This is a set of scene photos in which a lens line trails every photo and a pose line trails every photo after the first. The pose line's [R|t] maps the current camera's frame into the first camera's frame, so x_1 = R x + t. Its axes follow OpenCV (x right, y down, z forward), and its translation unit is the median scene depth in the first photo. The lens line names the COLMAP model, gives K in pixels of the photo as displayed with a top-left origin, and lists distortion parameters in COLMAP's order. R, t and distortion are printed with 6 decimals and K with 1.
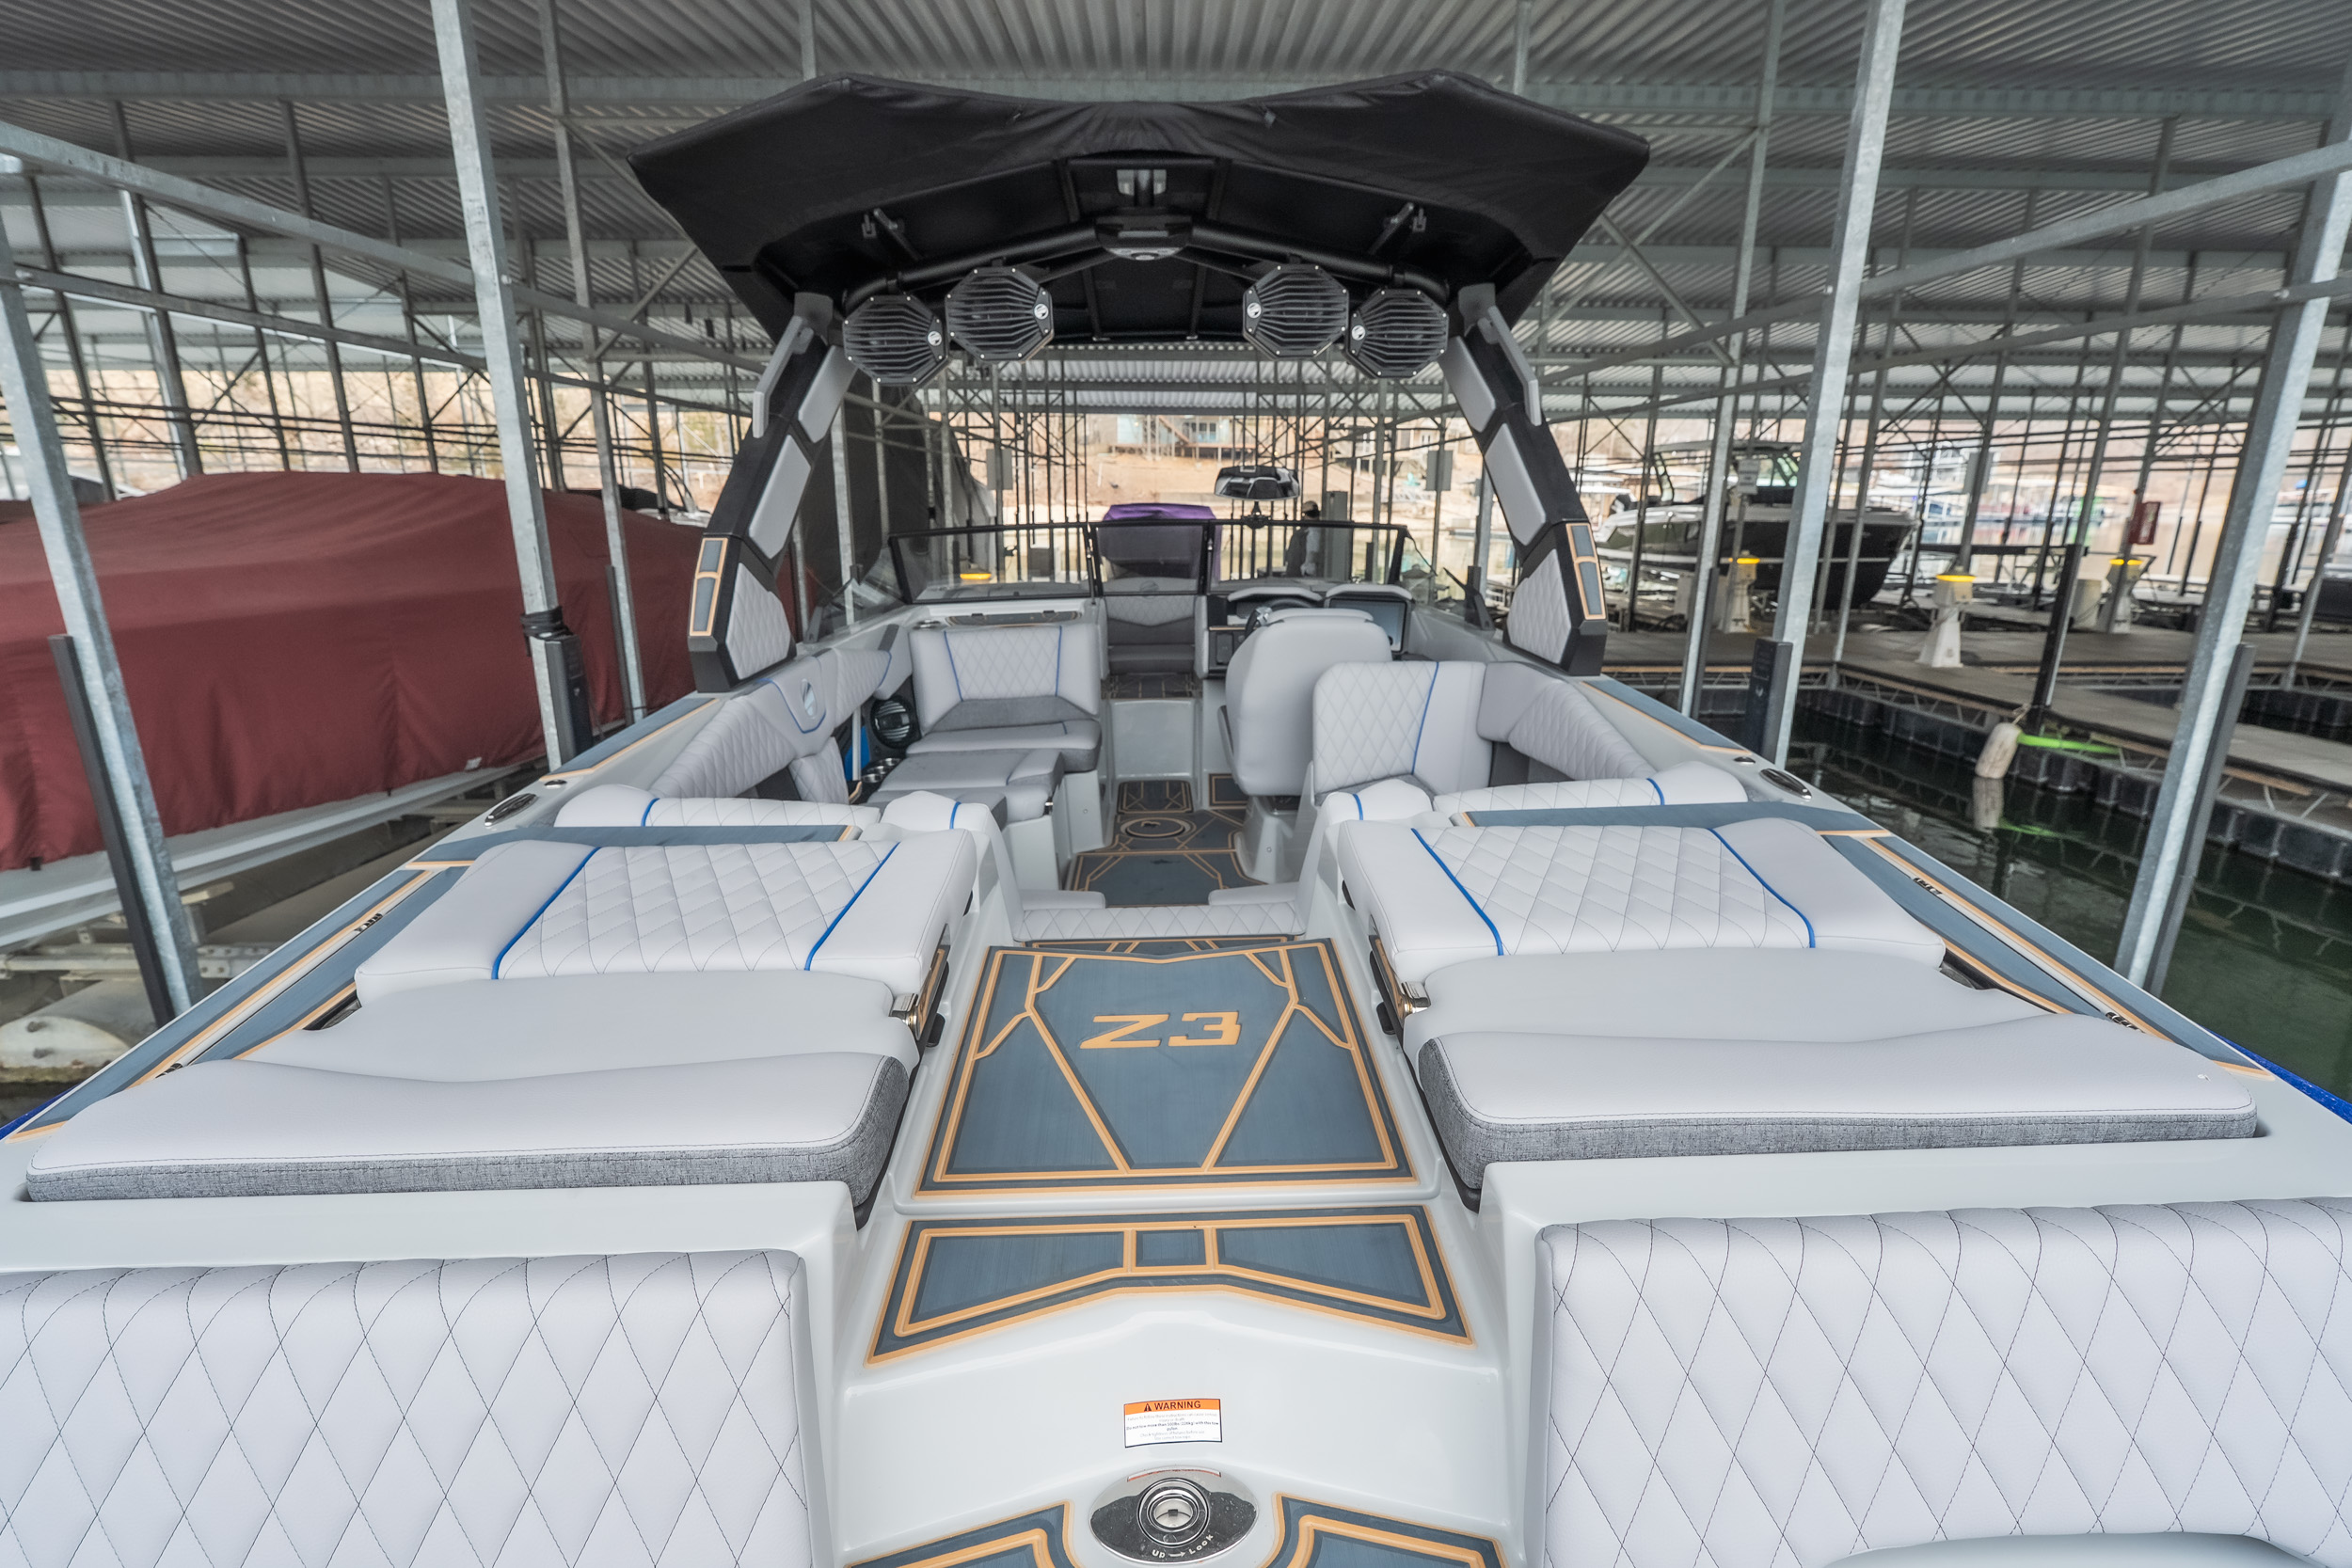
lens RADIAL K [[1100.5, 0, 1178.0], [0, 1100.5, 774.6], [0, 0, 1]] dist [-0.011538, 0.001328]
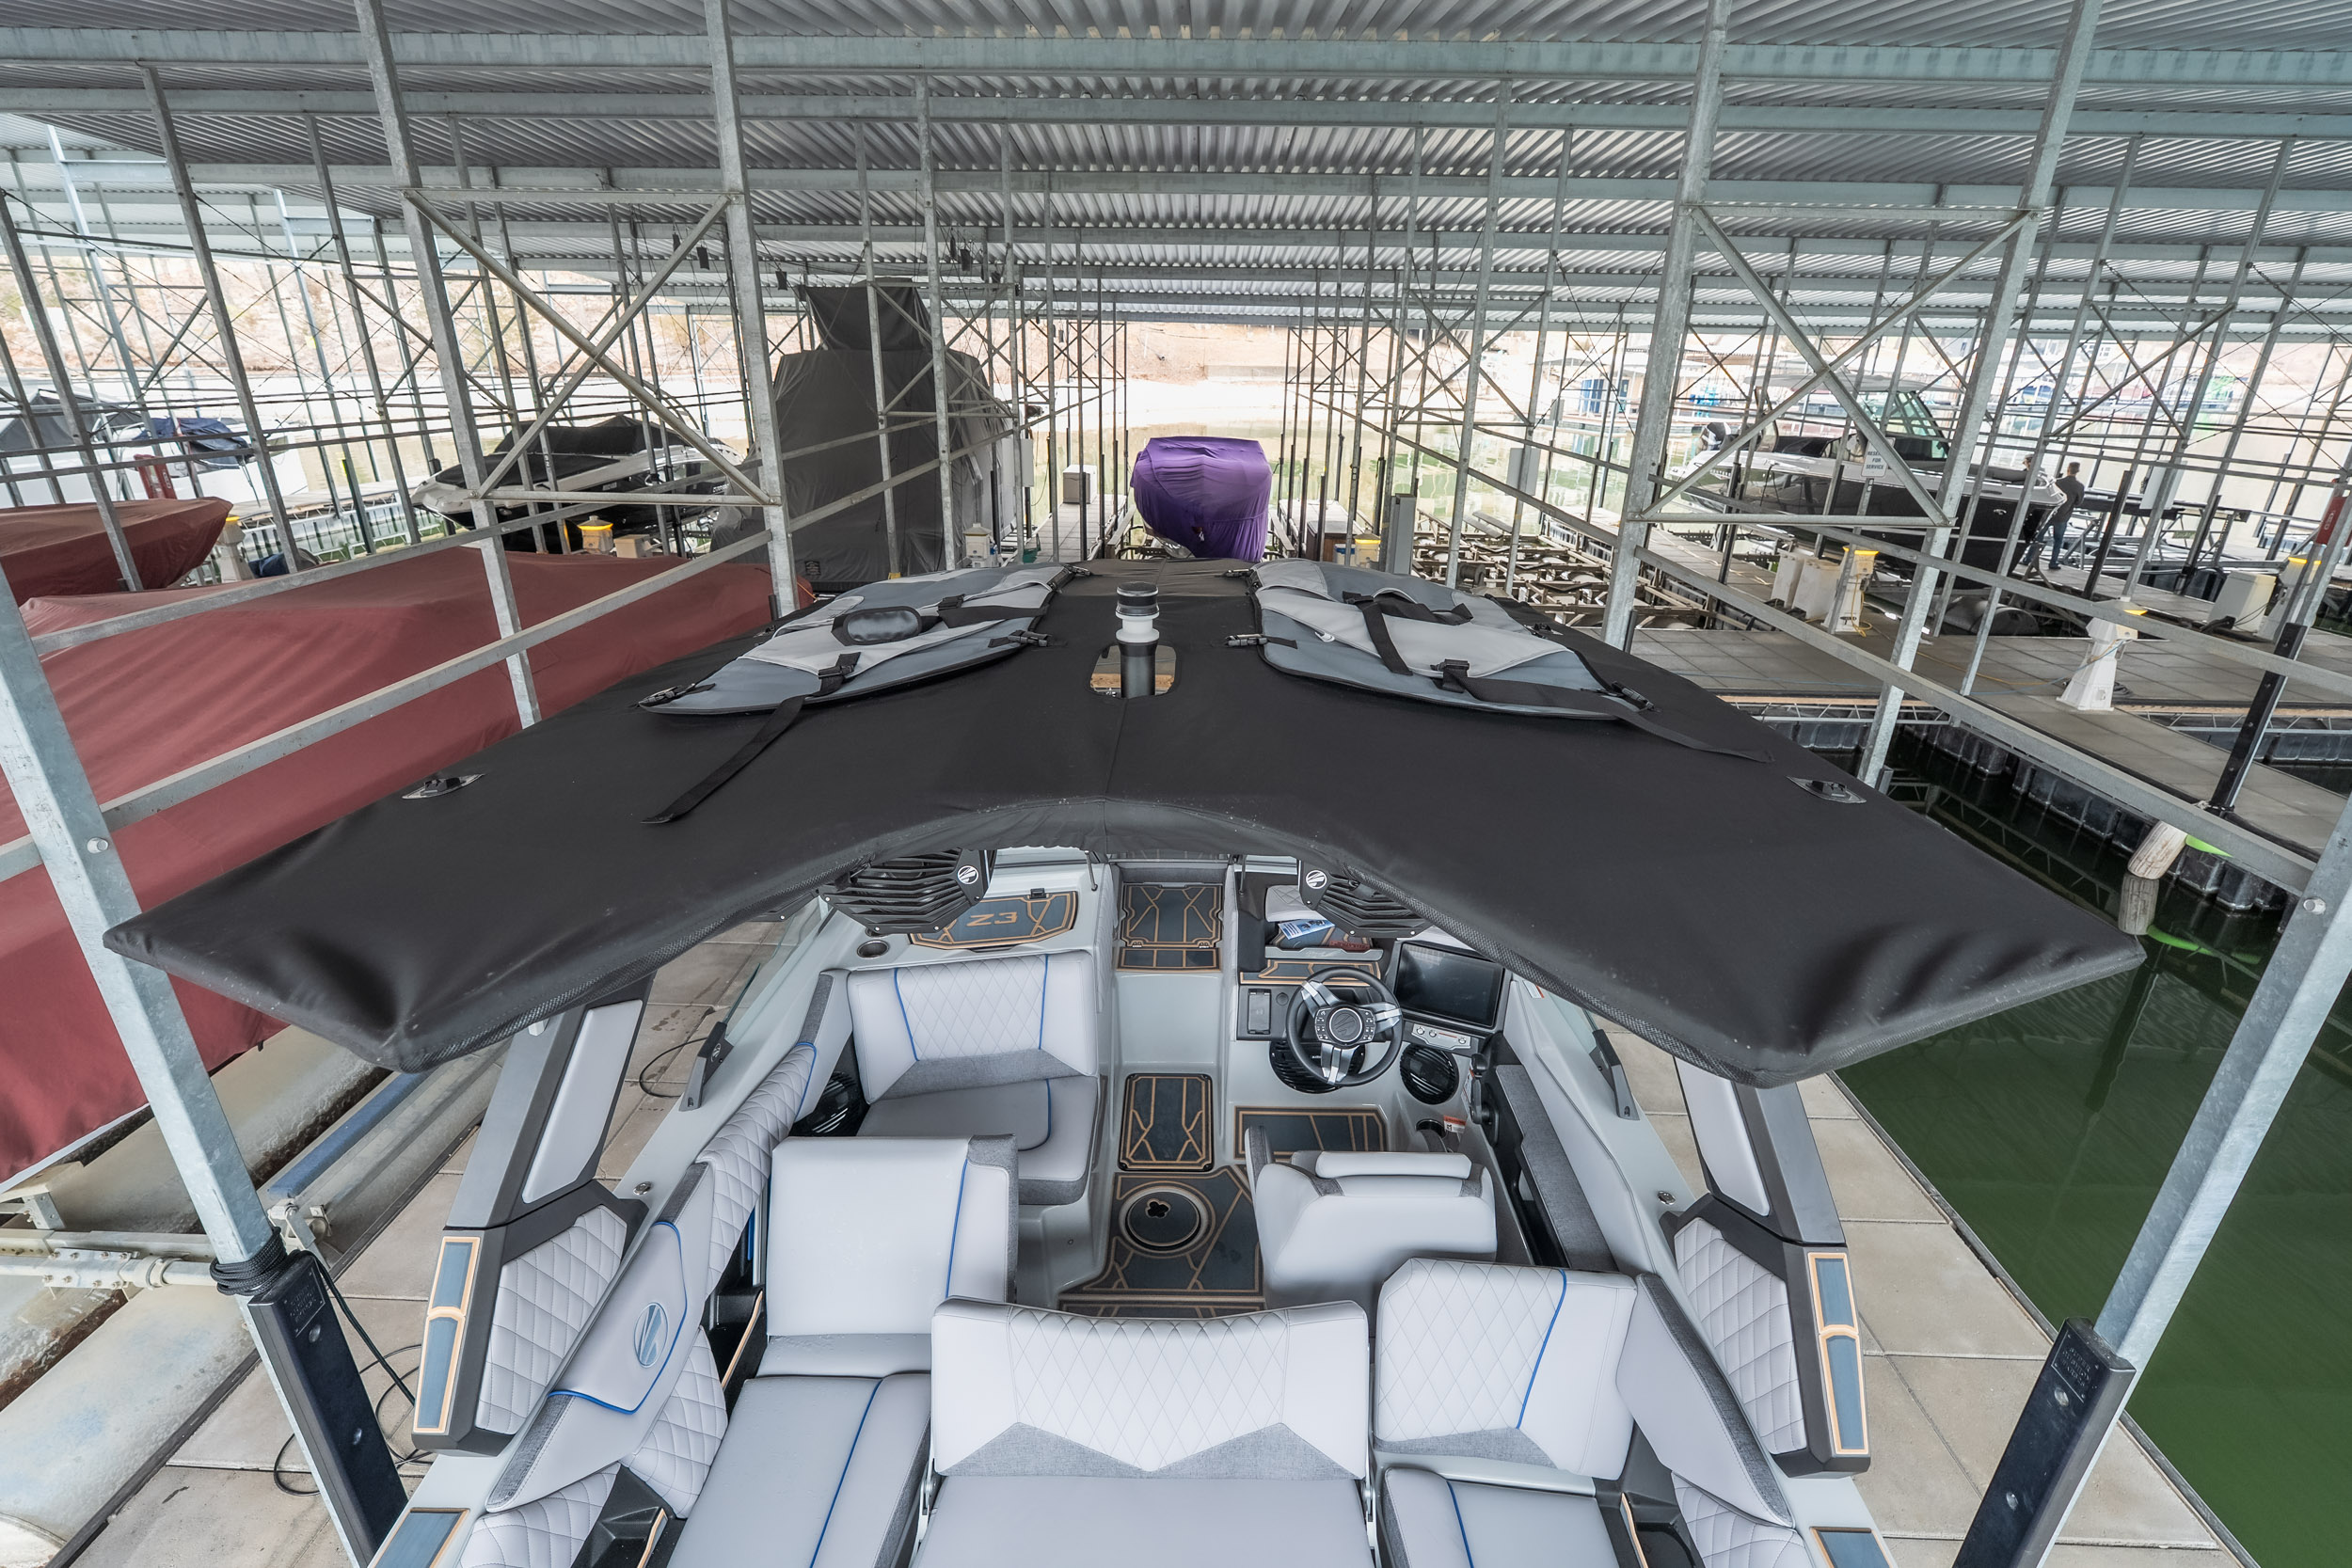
lens RADIAL K [[1100.5, 0, 1173.5], [0, 1100.5, 785.7], [0, 0, 1]] dist [-0.011538, 0.001328]
pose [[0.998821, 0.029626, -0.038461, 0.007814], [-0.024448, 0.991377, 0.128742, -0.361261], [0.041944, -0.127650, 0.990932, 0.263534]]
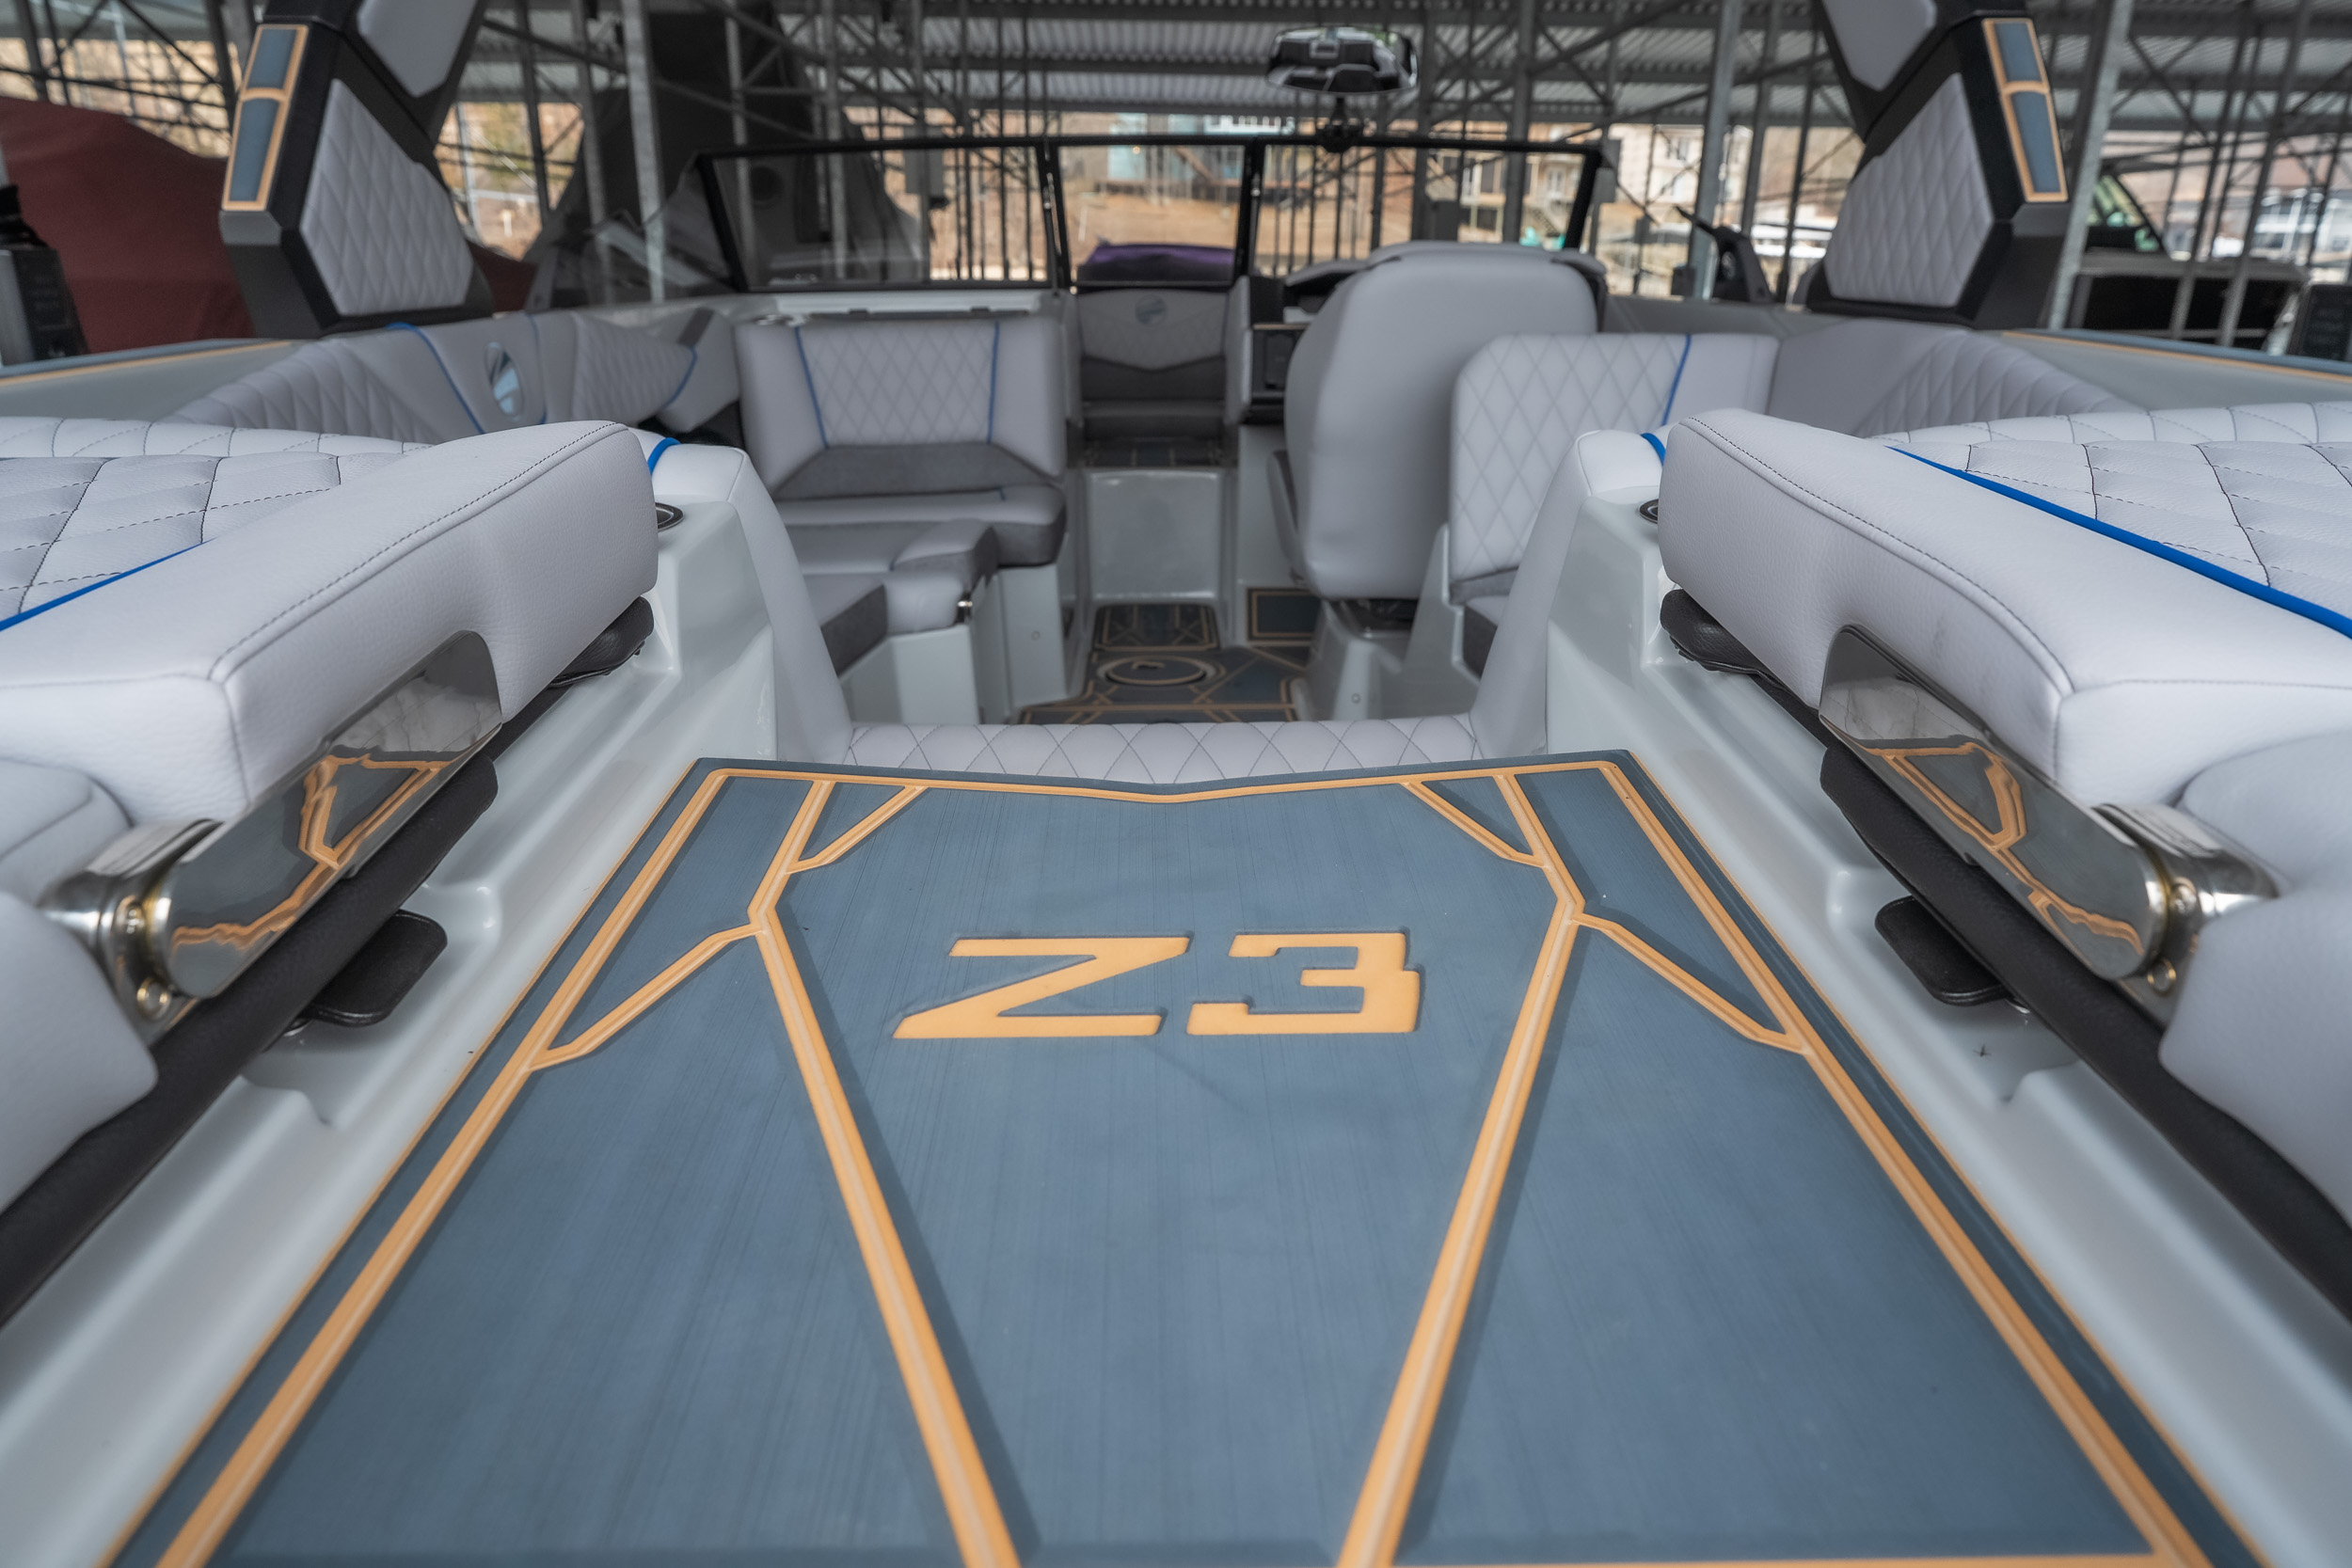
lens RADIAL K [[1531.8, 0, 1177.2], [0, 1531.8, 780.5], [0, 0, 1]] dist [-0.003986, 0.001218]
pose [[0.999891, 0.013030, -0.006942, -0.002924], [-0.012469, 0.997066, 0.075521, 0.044469], [0.007905, -0.075426, 0.997120, 0.178843]]
